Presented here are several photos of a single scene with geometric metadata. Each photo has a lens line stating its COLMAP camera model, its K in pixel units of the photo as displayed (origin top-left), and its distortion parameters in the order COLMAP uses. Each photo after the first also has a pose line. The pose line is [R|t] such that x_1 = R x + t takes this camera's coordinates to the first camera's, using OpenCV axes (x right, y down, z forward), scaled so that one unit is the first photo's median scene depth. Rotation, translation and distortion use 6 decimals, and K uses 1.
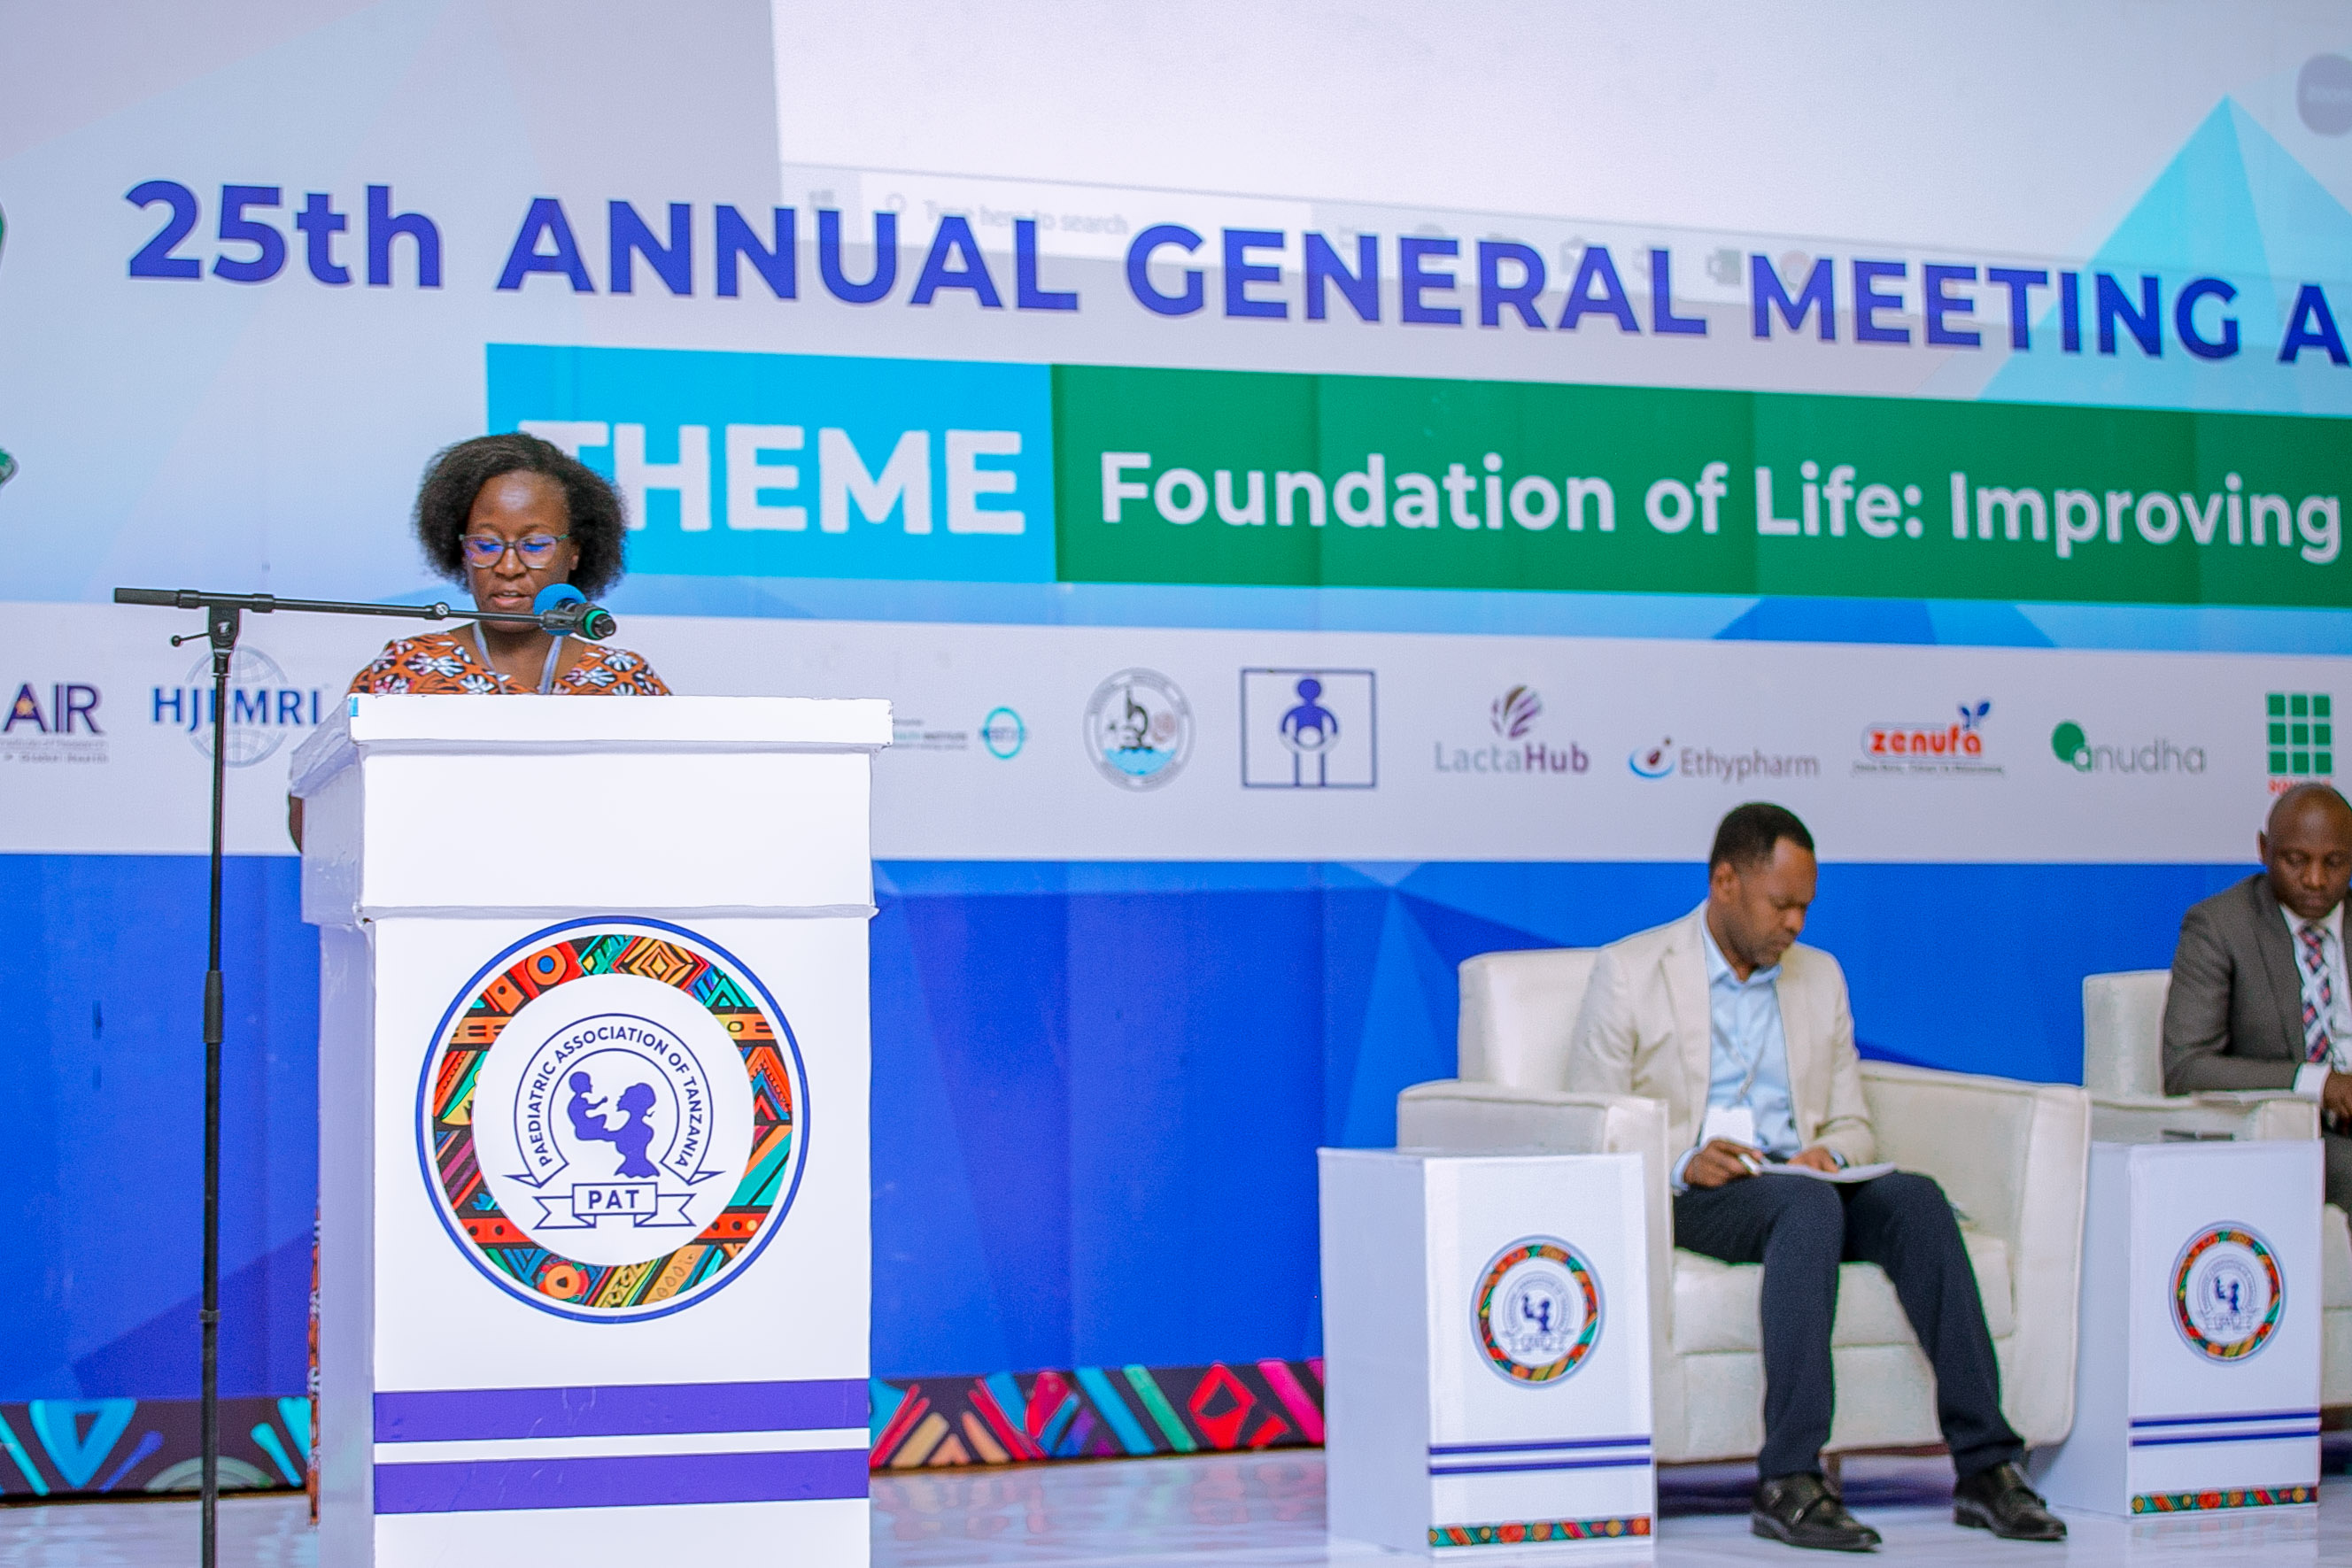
lens RADIAL K [[5313.9, 0, 1181.3], [0, 5313.9, 866.9], [0, 0, 1]] dist [-0.320037, 0.371826]
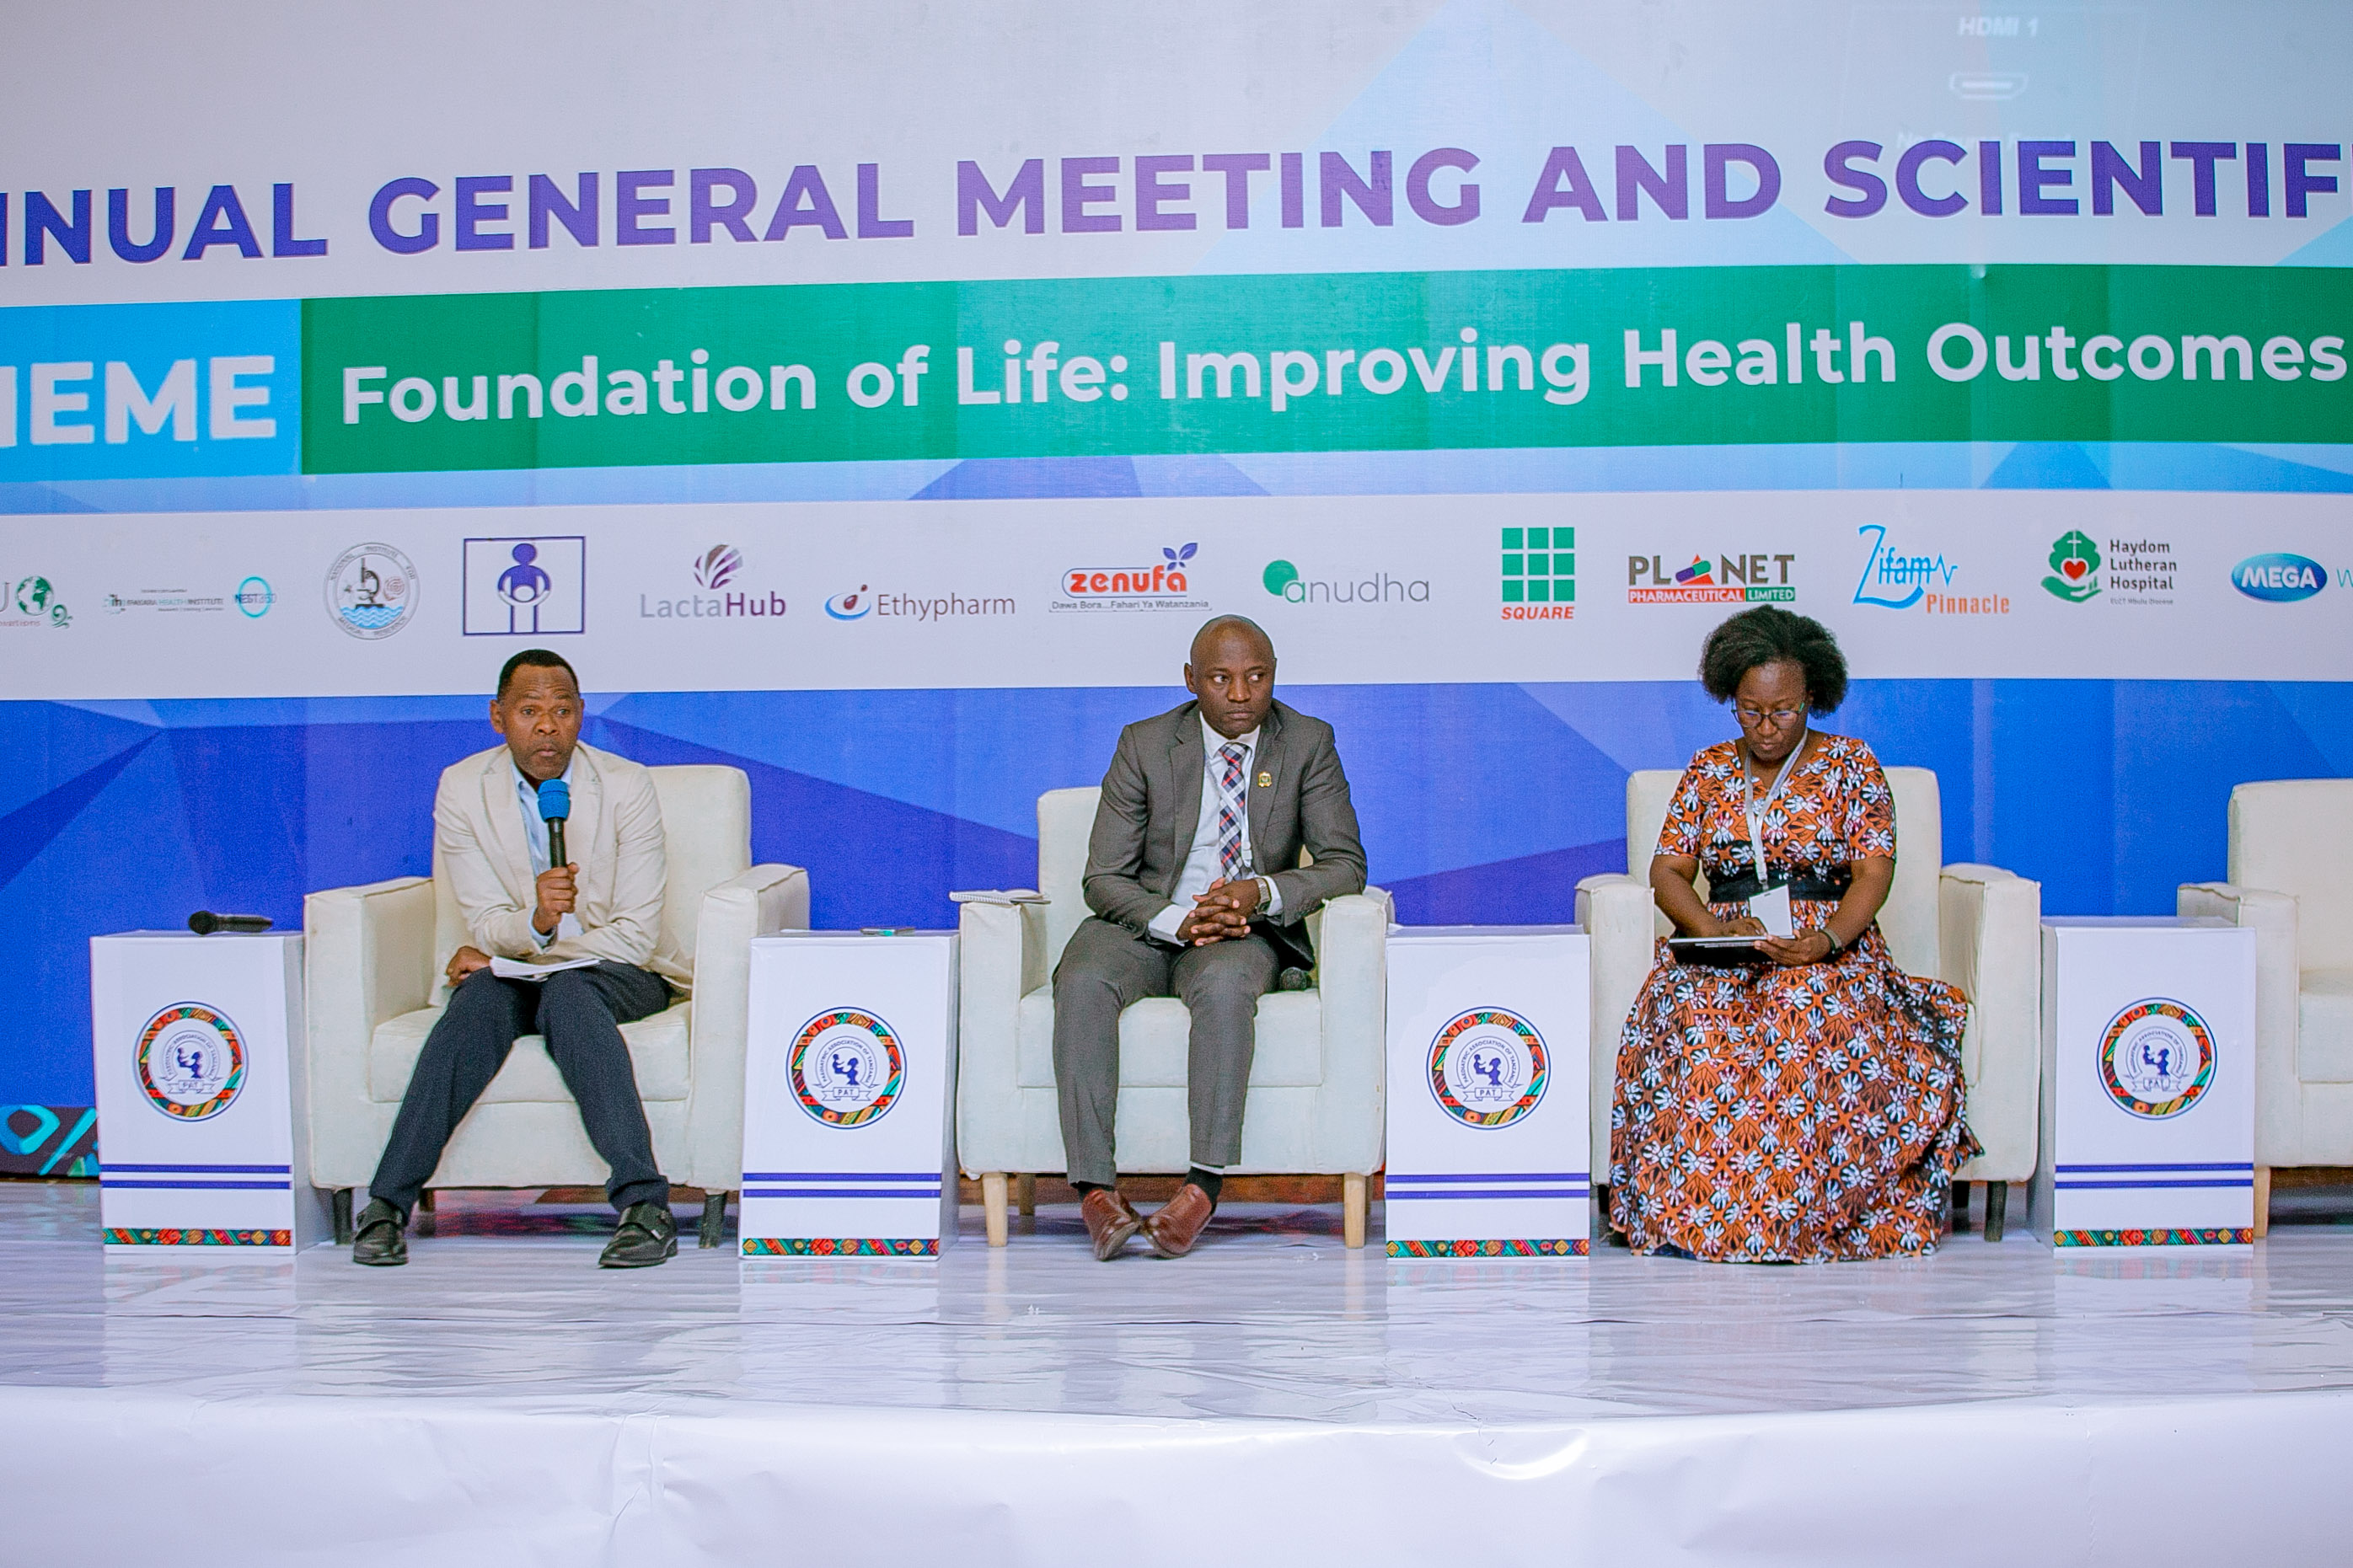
lens RADIAL K [[5023.7, 0, 1079.1], [0, 5023.7, 786.9], [0, 0, 1]] dist [-0.321656, -0.257932]
pose [[0.897121, -0.002342, -0.441779, 0.650815], [0.012952, 0.999695, 0.021004, -0.002524], [0.441596, -0.024565, 0.896878, 0.032201]]
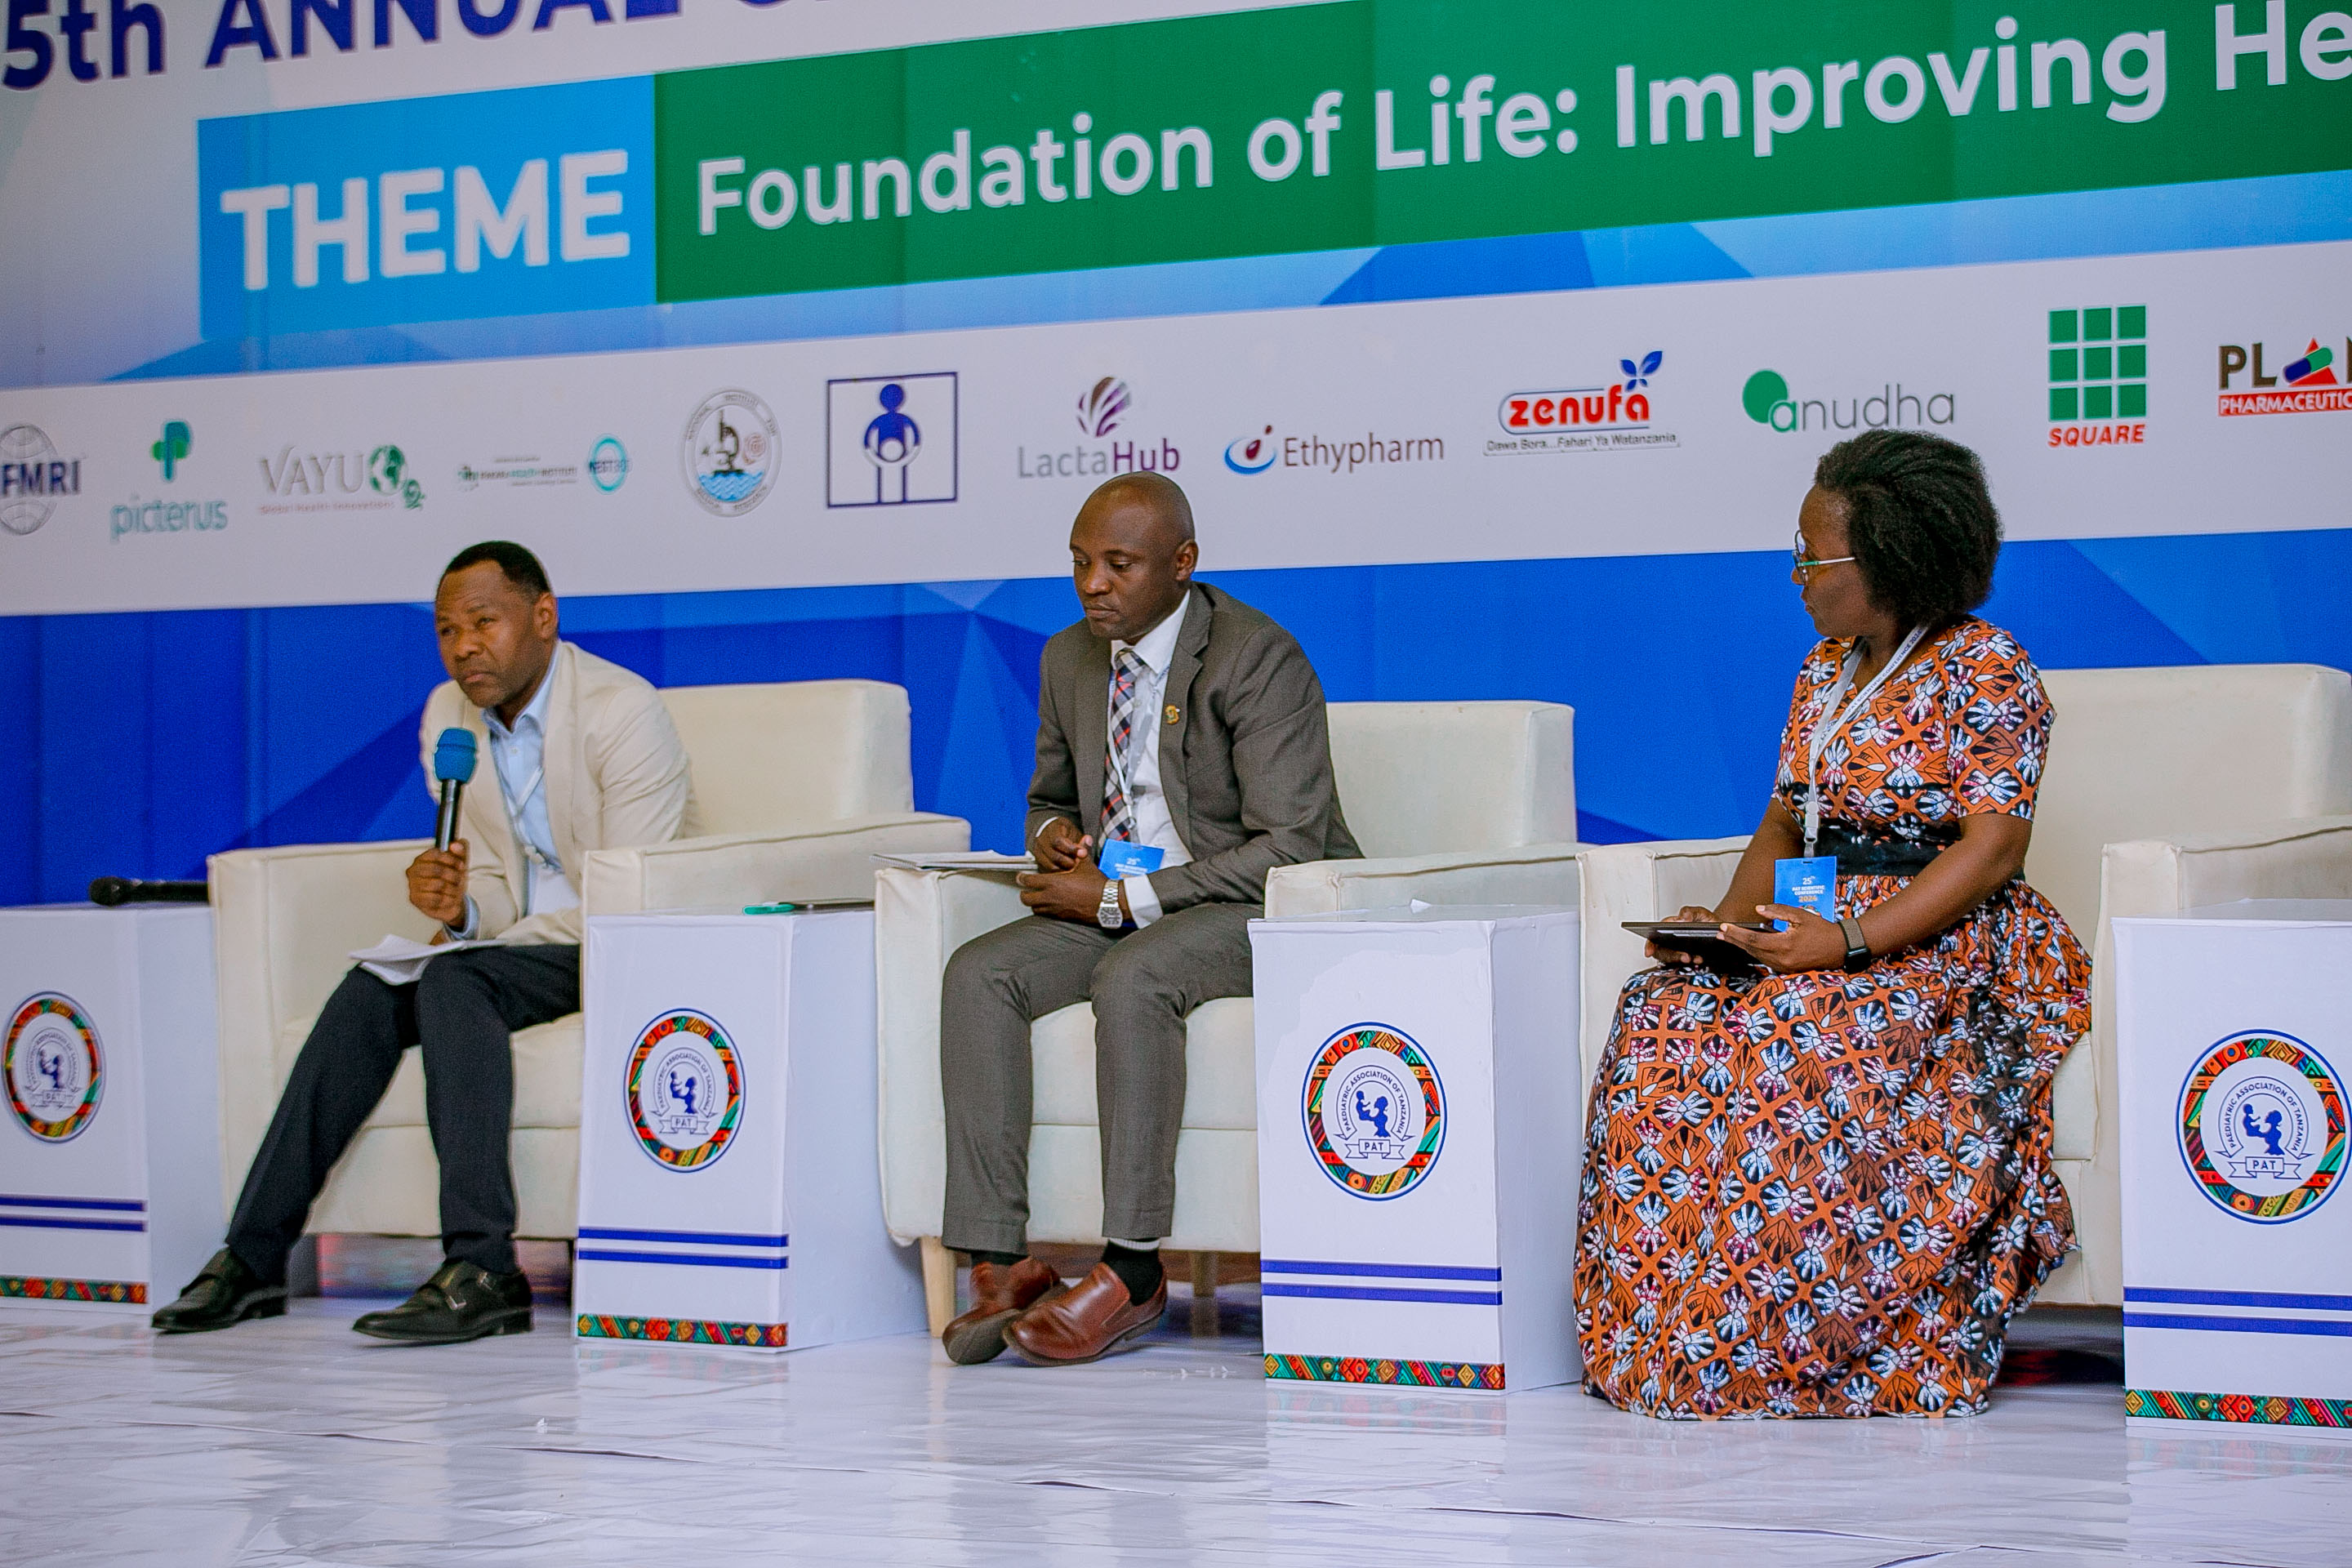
lens RADIAL K [[6665.5, 0, 1176.0], [0, 6665.5, 784.0], [0, 0, 1]] dist [-0.126663, 0.662527]
pose [[0.510914, 0.005568, -0.859614, 1.049707], [0.037864, 0.998863, 0.028974, 0.001741], [0.858798, -0.047352, 0.510122, 0.461101]]
